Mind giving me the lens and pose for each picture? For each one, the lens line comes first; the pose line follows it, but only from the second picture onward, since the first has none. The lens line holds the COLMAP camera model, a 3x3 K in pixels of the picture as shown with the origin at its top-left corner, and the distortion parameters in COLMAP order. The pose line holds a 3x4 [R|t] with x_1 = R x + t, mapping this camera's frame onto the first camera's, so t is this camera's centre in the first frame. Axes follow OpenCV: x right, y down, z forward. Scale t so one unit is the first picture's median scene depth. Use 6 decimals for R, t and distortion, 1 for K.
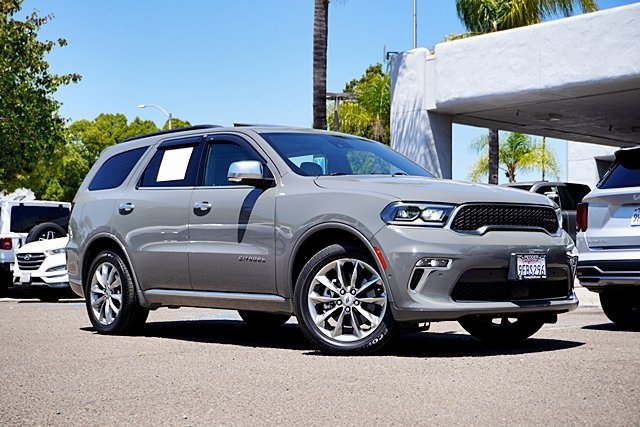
lens RADIAL K [[1053.2, 0, 318.5], [0, 1053.2, 211.5], [0, 0, 1]] dist [-0.043726, 0.000000]
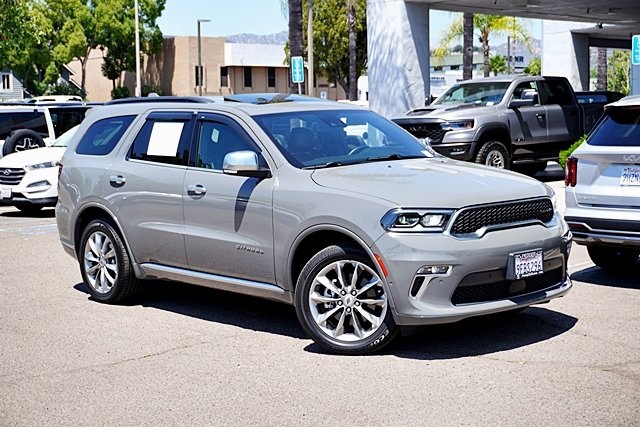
lens RADIAL K [[1053.2, 0, 322.7], [0, 1053.2, 213.3], [0, 0, 1]] dist [-0.043726, 0.000000]
pose [[0.999257, -0.025591, 0.028832, -0.024304], [0.021373, 0.990183, 0.138131, -0.140731], [-0.032083, -0.137412, 0.989994, 0.007479]]
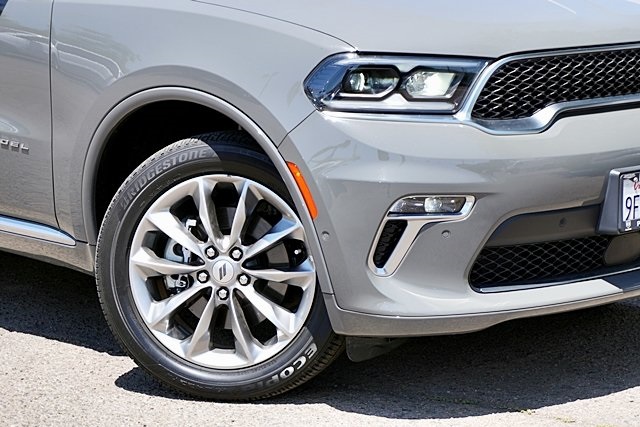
lens RADIAL K [[1894.8, 0, 317.8], [0, 1894.8, 213.6], [0, 0, 1]] dist [0.066534, 0.000000]
pose [[0.996313, -0.001878, 0.085777, 0.000302], [-0.015965, 0.978241, 0.206856, -0.098291], [-0.084299, -0.207463, 0.974604, 0.256669]]
